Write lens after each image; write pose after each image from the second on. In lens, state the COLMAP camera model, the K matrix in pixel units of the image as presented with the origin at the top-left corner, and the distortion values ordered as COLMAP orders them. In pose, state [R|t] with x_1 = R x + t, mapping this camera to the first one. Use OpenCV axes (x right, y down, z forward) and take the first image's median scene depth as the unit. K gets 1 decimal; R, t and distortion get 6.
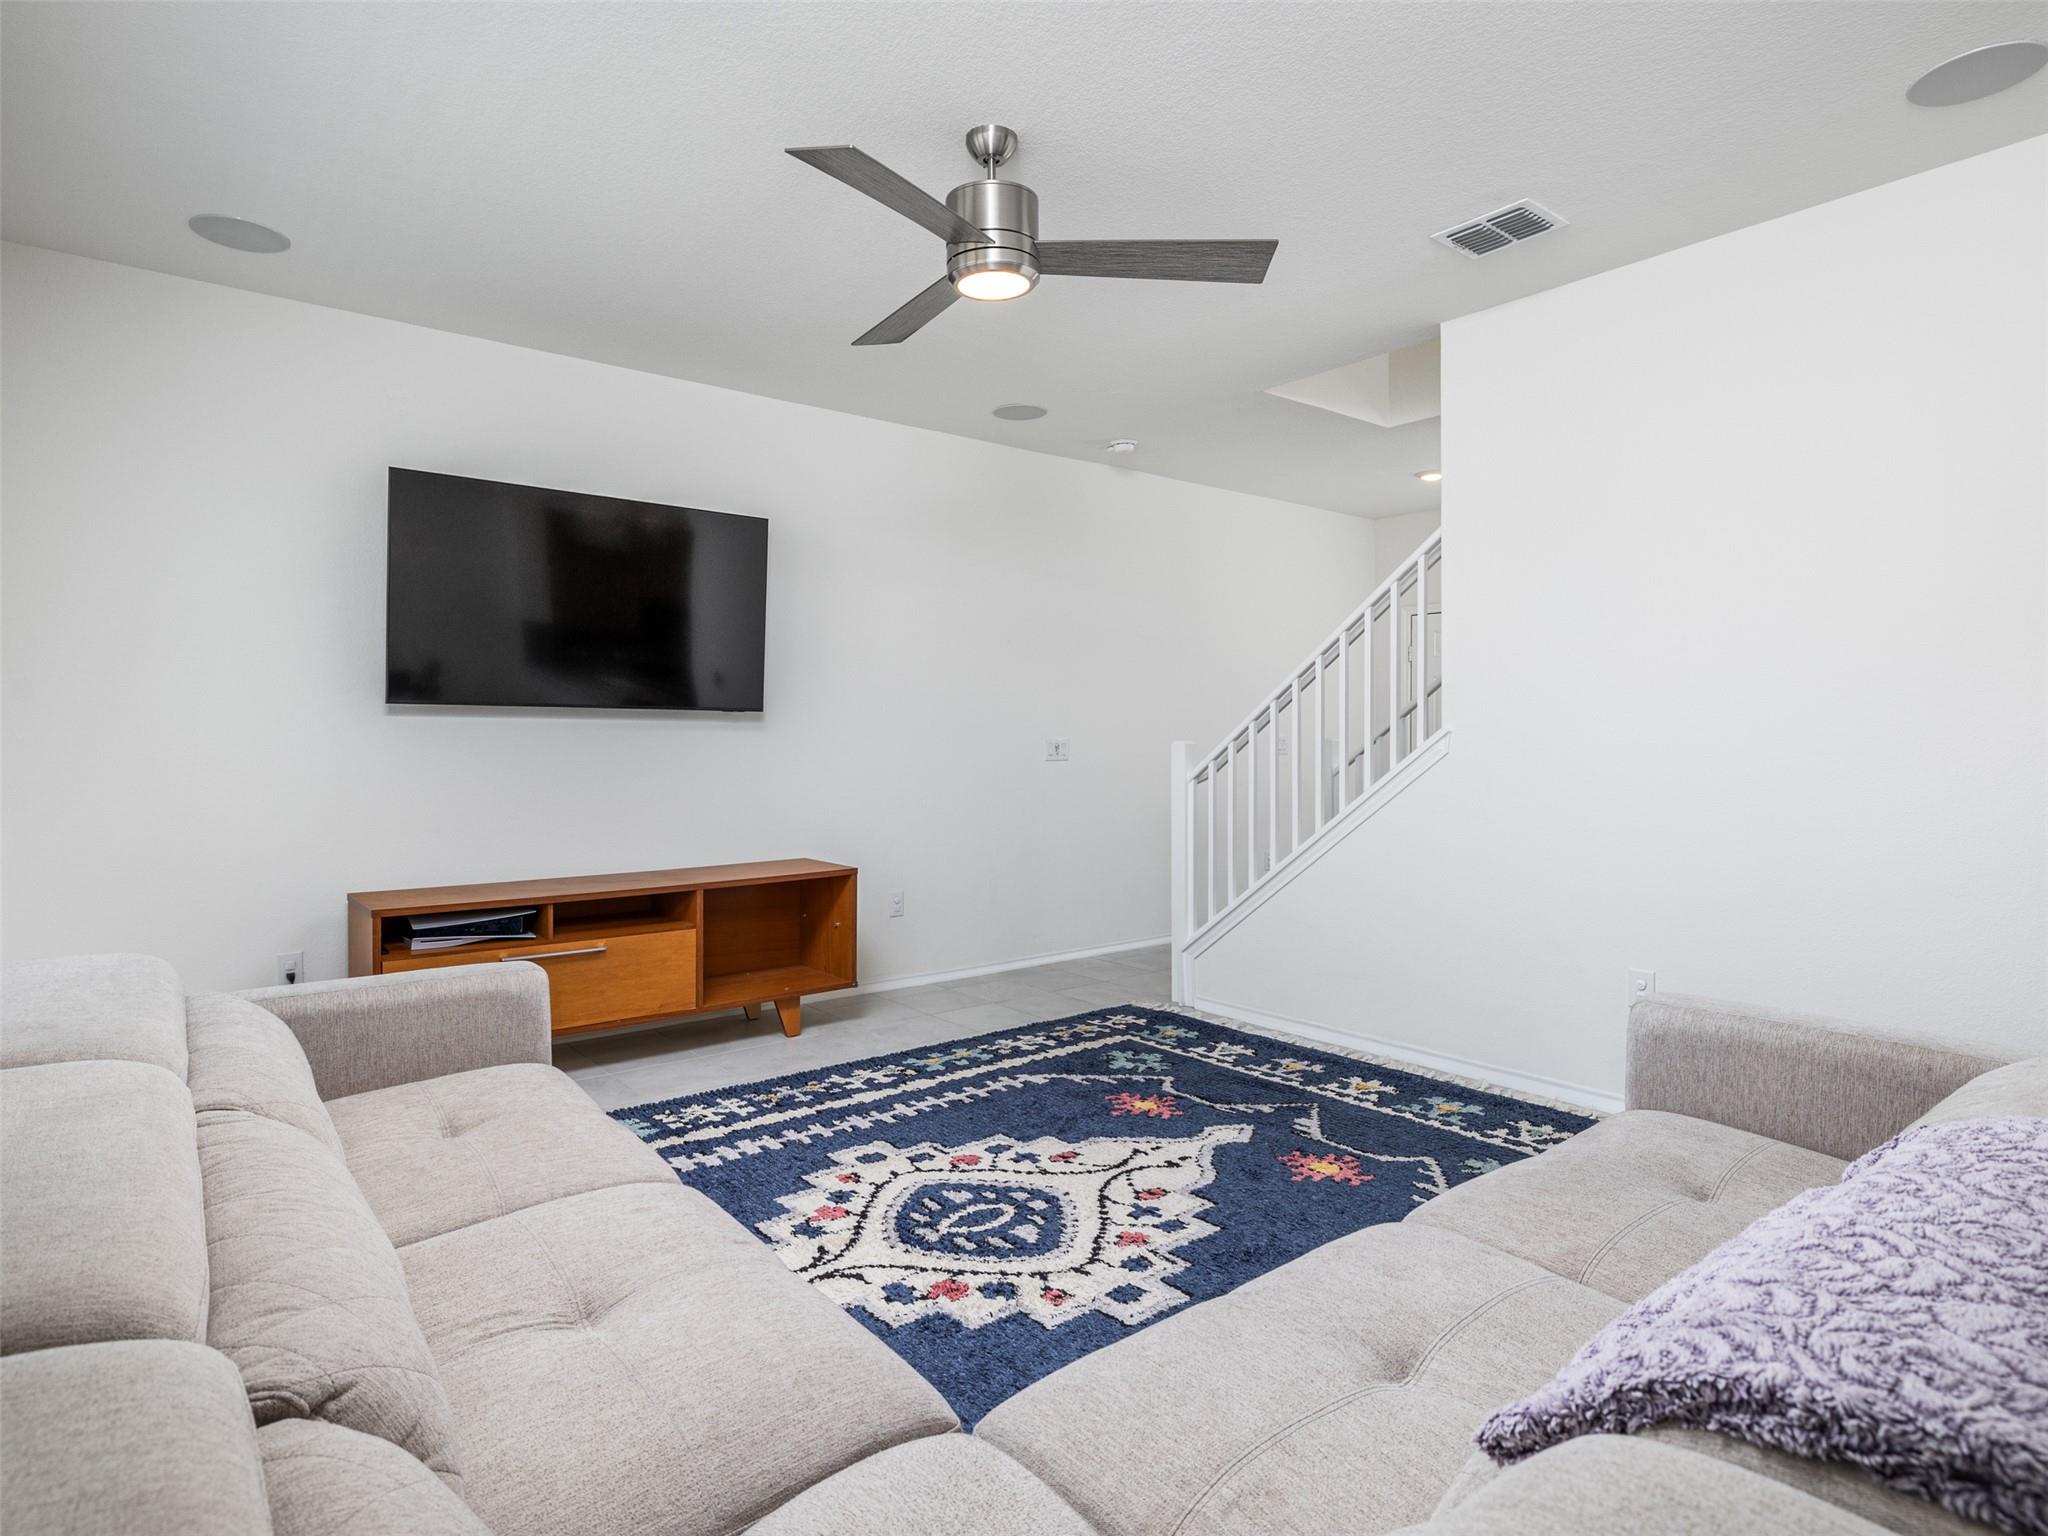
lens RADIAL K [[1118.5, 0, 987.6], [0, 1118.5, 723.3], [0, 0, 1]] dist [-0.003624, -0.000250]
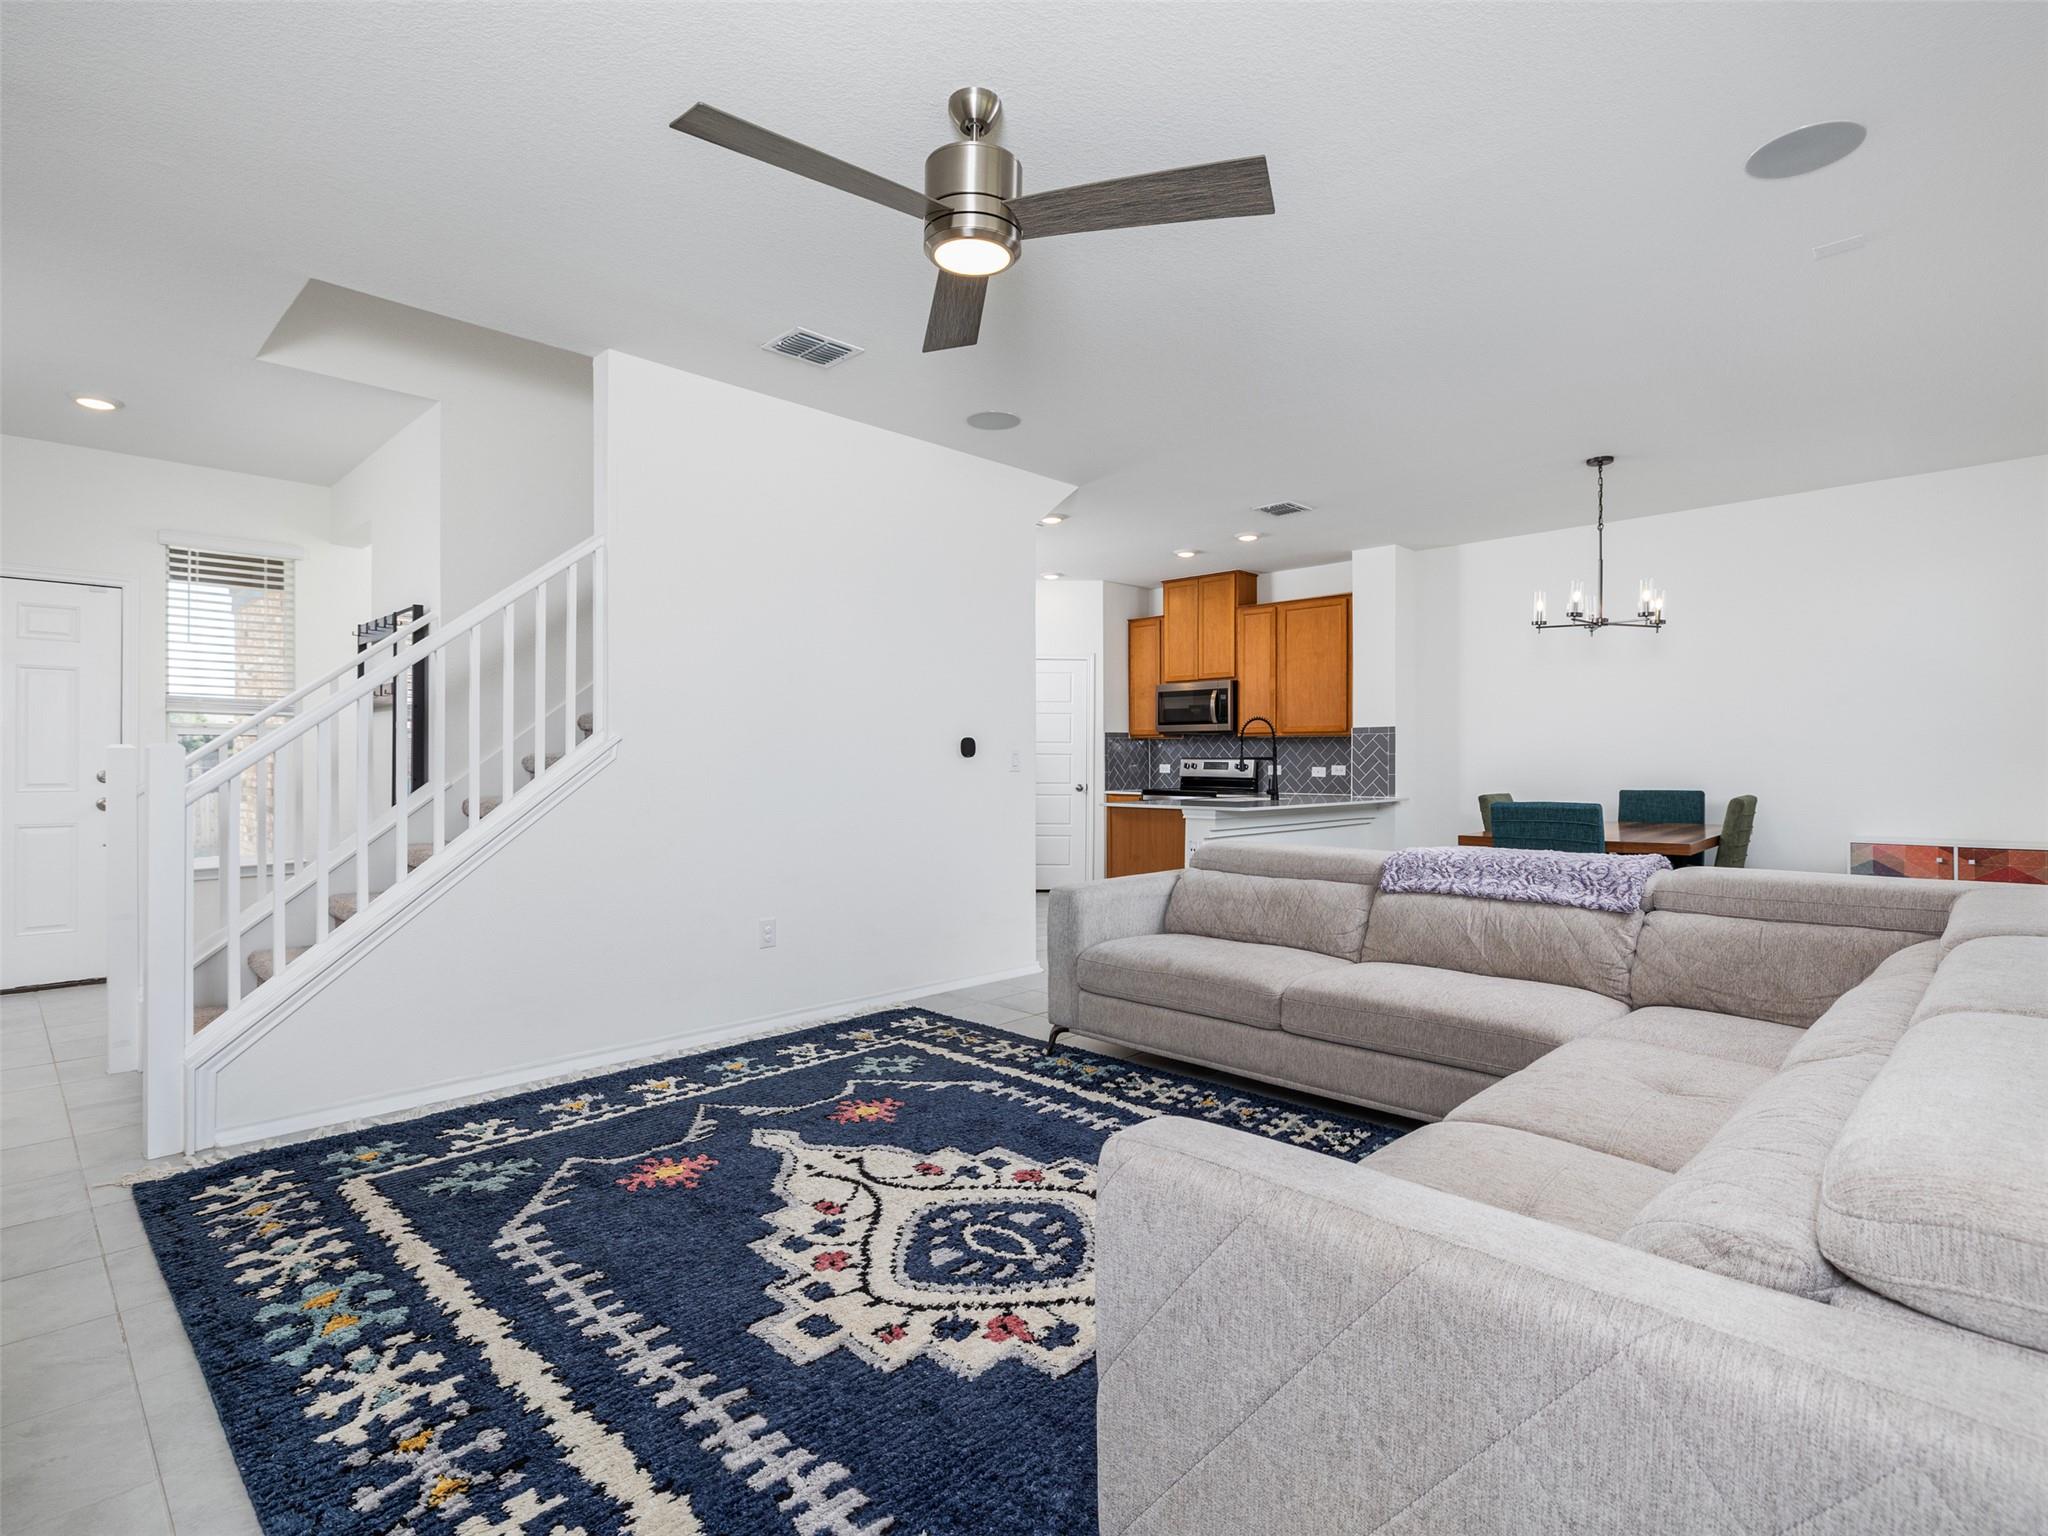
lens RADIAL K [[1021.8, 0, 1024.0], [0, 1021.8, 768.0], [0, 0, 1]] dist [-0.007101, -0.000160]
pose [[-0.140549, -0.003709, 0.990067, -0.729592], [-0.012505, 0.999920, 0.001971, 0.033658], [-0.989995, -0.012104, -0.140584, 0.932509]]
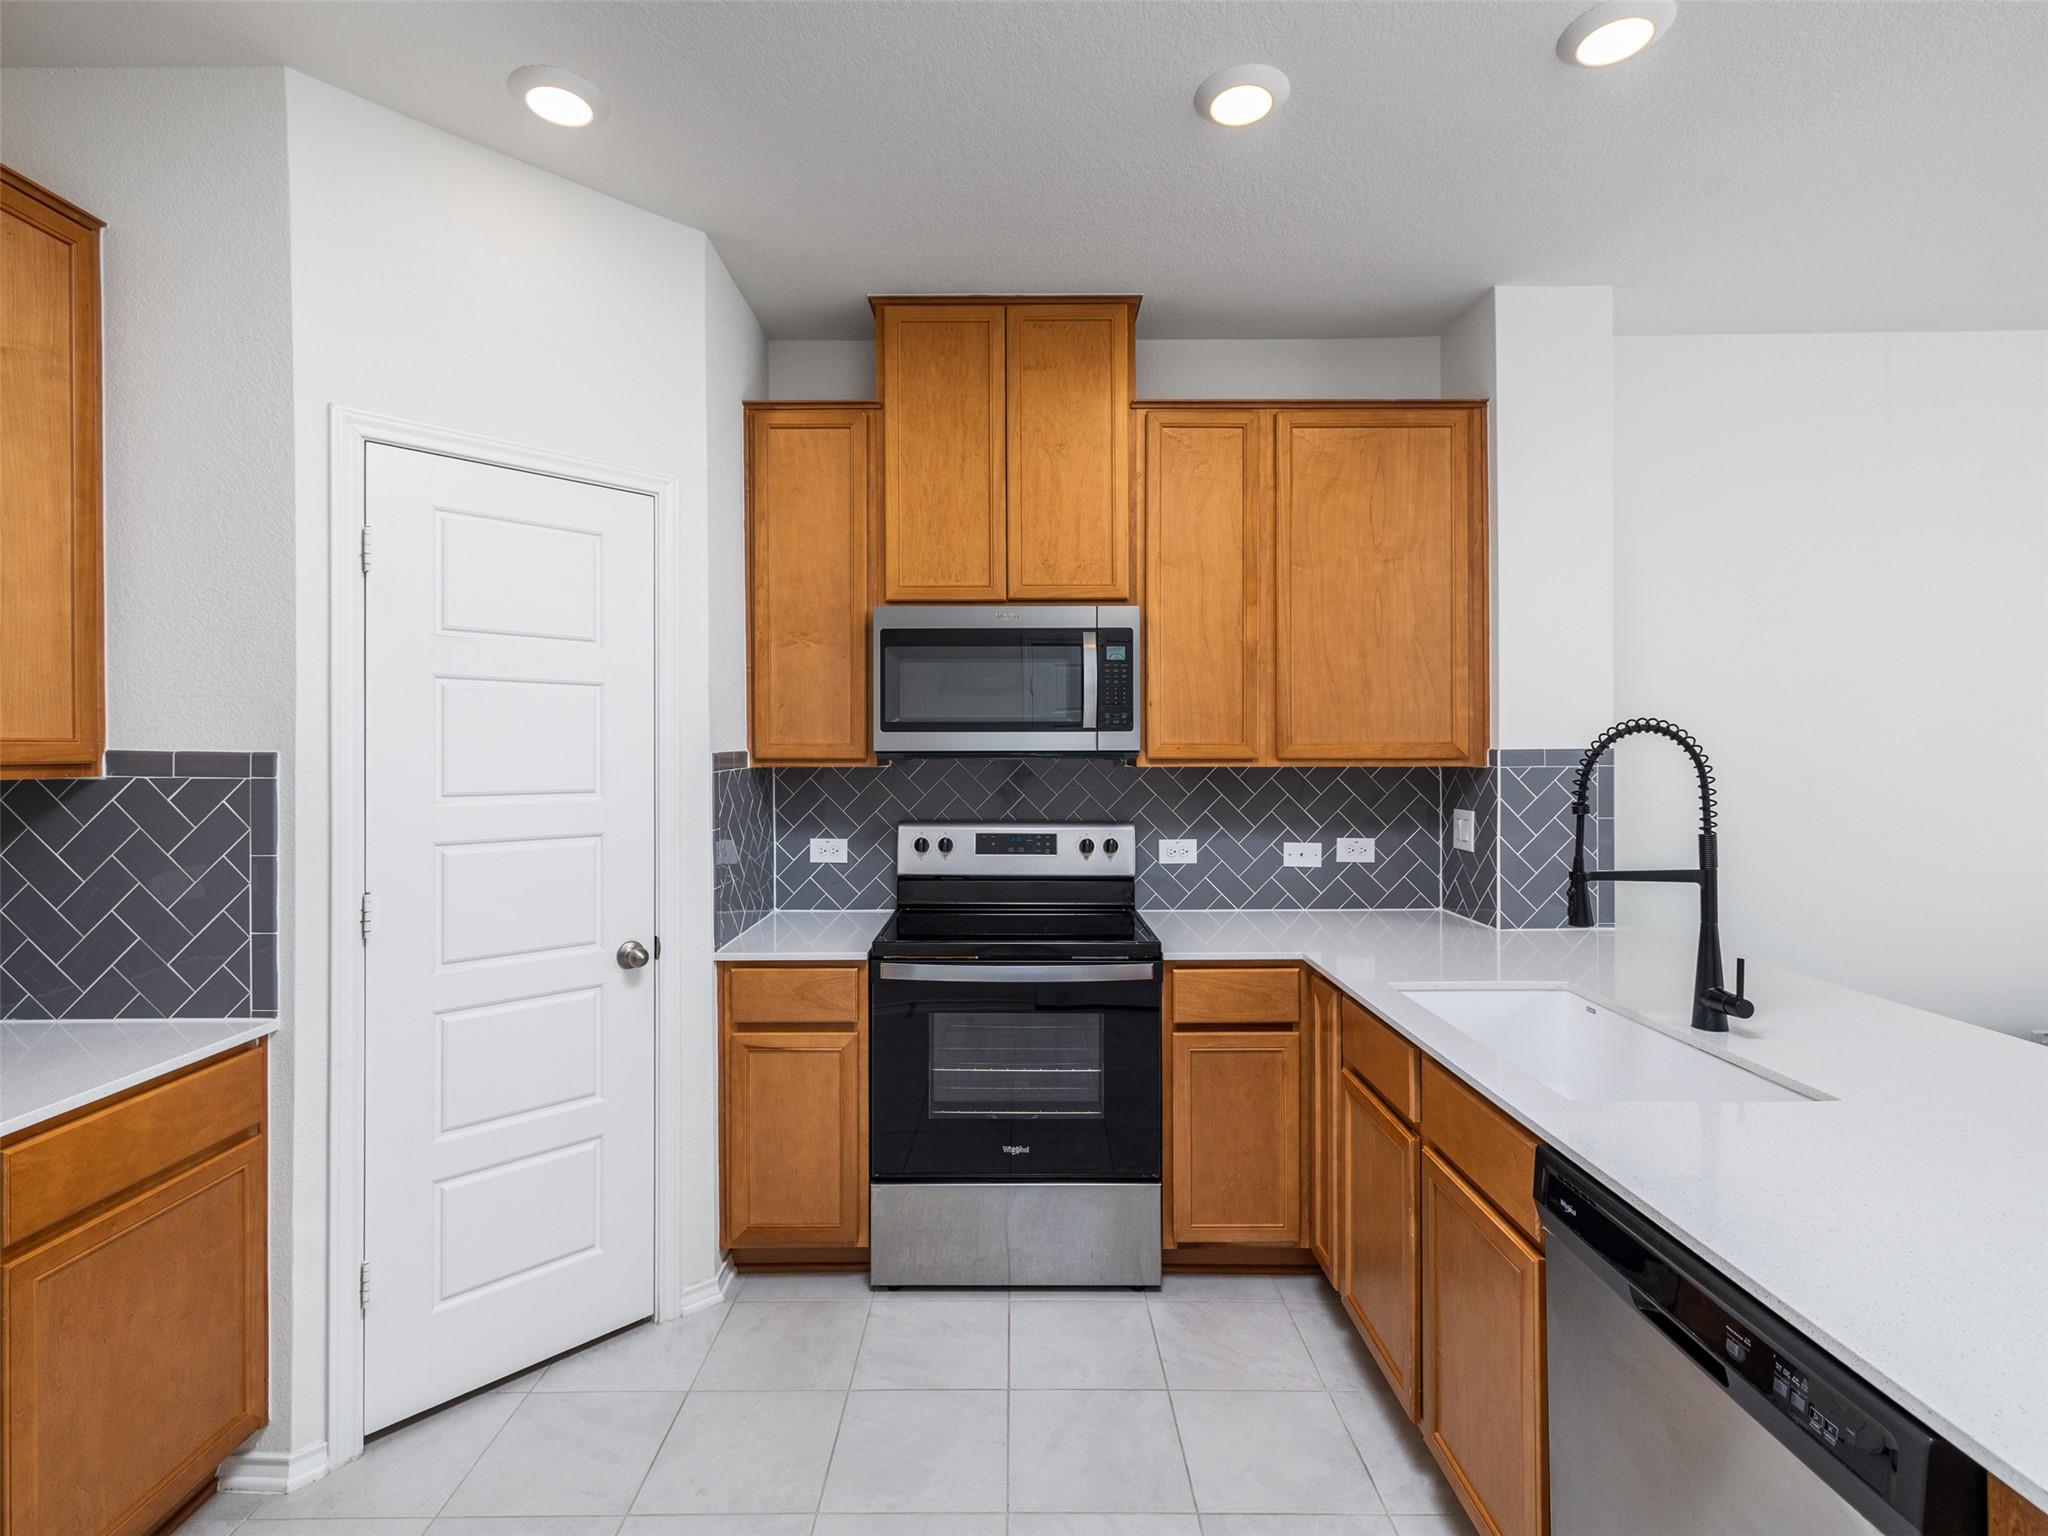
lens RADIAL K [[967.0, 0, 1027.2], [0, 967.0, 755.6], [0, 0, 1]] dist [-0.001031, 0.000564]
pose [[-0.794061, 0.001867, 0.607835, 1.236855], [-0.002068, 0.999981, -0.005774, -0.050439], [-0.607834, -0.005842, -0.794042, 0.788834]]
